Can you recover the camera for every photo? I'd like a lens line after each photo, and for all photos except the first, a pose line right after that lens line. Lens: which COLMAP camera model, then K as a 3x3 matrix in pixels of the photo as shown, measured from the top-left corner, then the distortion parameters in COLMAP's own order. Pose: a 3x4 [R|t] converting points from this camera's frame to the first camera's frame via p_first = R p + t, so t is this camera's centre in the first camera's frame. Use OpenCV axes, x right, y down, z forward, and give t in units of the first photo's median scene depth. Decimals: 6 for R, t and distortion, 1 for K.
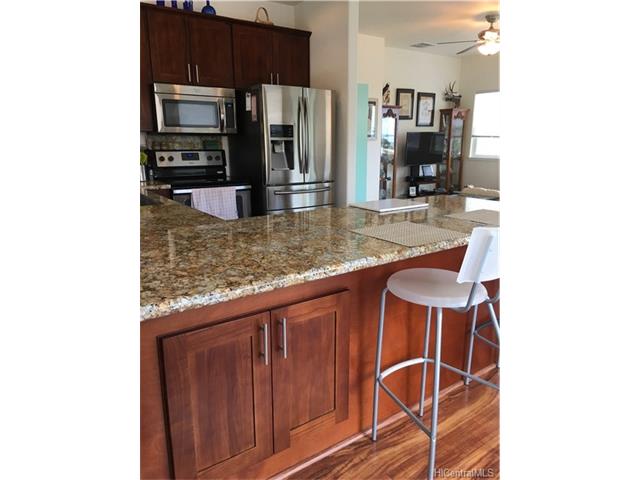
lens RADIAL K [[408.2, 0, 324.8], [0, 408.2, 243.9], [0, 0, 1]] dist [0.023966, -0.009656]
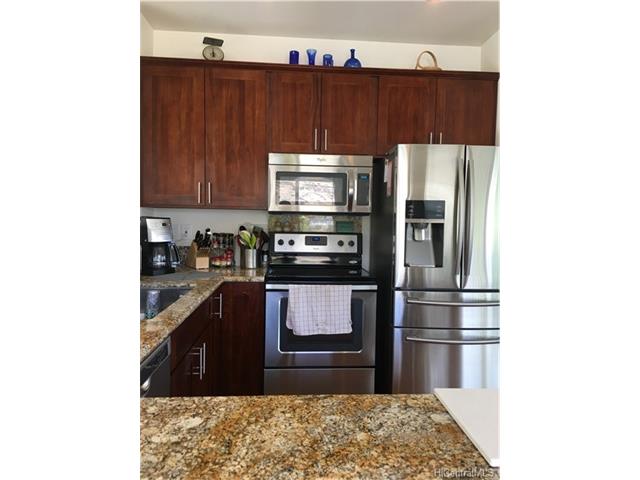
lens RADIAL K [[408.2, 0, 314.3], [0, 408.2, 250.8], [0, 0, 1]] dist [0.023966, -0.009656]
pose [[0.849890, 0.057169, -0.523849, 0.084038], [-0.147982, 0.979988, -0.133136, -0.087192], [0.505755, 0.190671, 0.841342, 0.331158]]
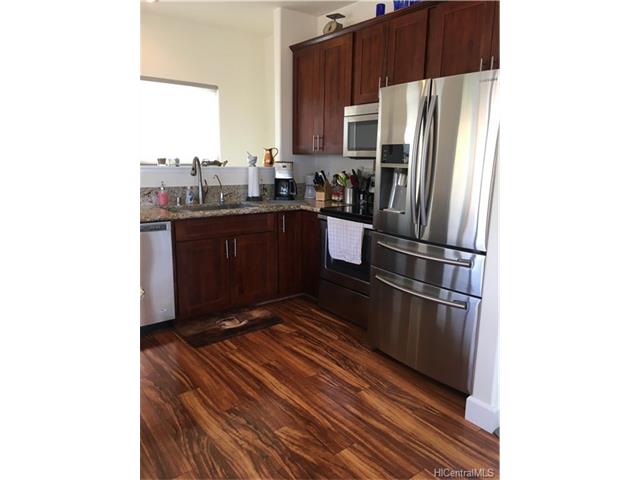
lens RADIAL K [[408.2, 0, 317.0], [0, 408.2, 244.7], [0, 0, 1]] dist [0.023966, -0.009656]
pose [[0.050428, 0.214283, -0.975469, 0.507203], [-0.256837, 0.946645, 0.194674, -0.211533], [0.965138, 0.240720, 0.102774, 0.766776]]
